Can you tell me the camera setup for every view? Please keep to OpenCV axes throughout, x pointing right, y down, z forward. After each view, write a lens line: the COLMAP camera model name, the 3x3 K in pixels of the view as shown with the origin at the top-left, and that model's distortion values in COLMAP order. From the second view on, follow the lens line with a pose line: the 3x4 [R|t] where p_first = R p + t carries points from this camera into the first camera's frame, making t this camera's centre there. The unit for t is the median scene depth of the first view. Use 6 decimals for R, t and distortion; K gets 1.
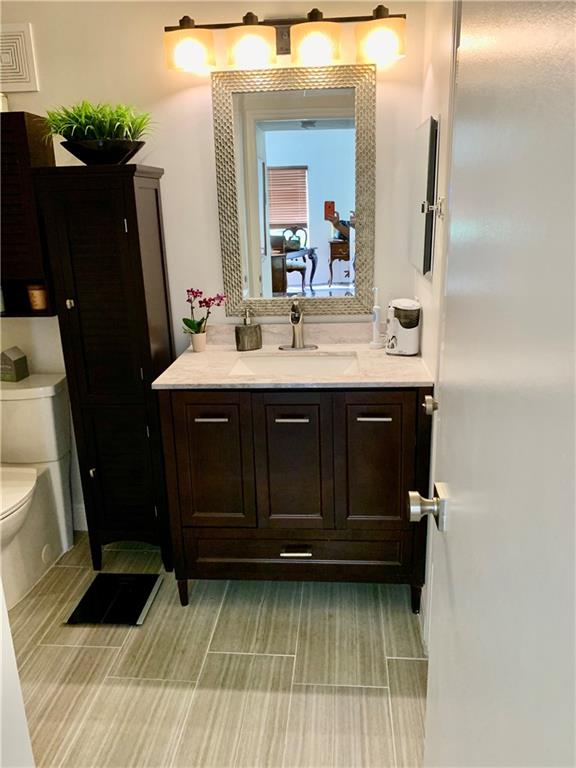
lens RADIAL K [[594.4, 0, 288.0], [0, 594.4, 384.0], [0, 0, 1]] dist [0.039891, -0.085468]
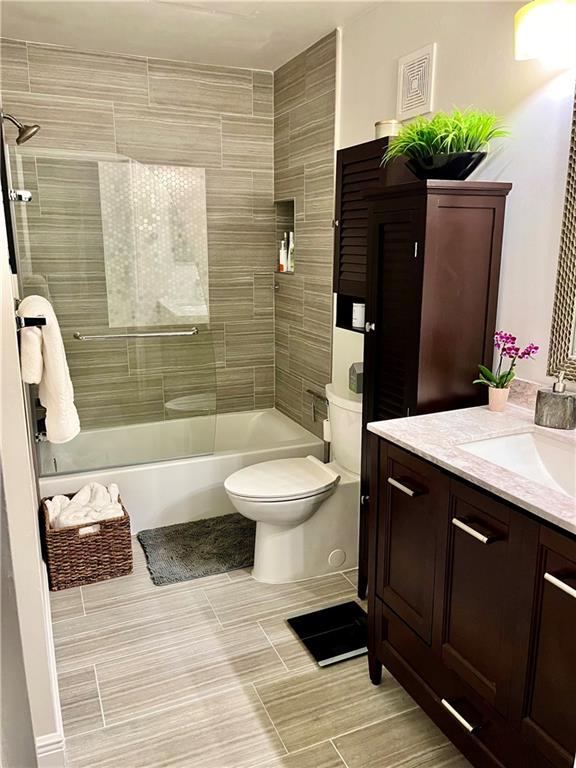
lens RADIAL K [[581.0, 0, 288.0], [0, 581.0, 384.0], [0, 0, 1]] dist [0.003665, -0.008718]
pose [[0.468598, 0.221816, -0.855110, 0.437094], [-0.256735, 0.960380, 0.108433, -0.118273], [0.845283, 0.168725, 0.506980, 0.434325]]
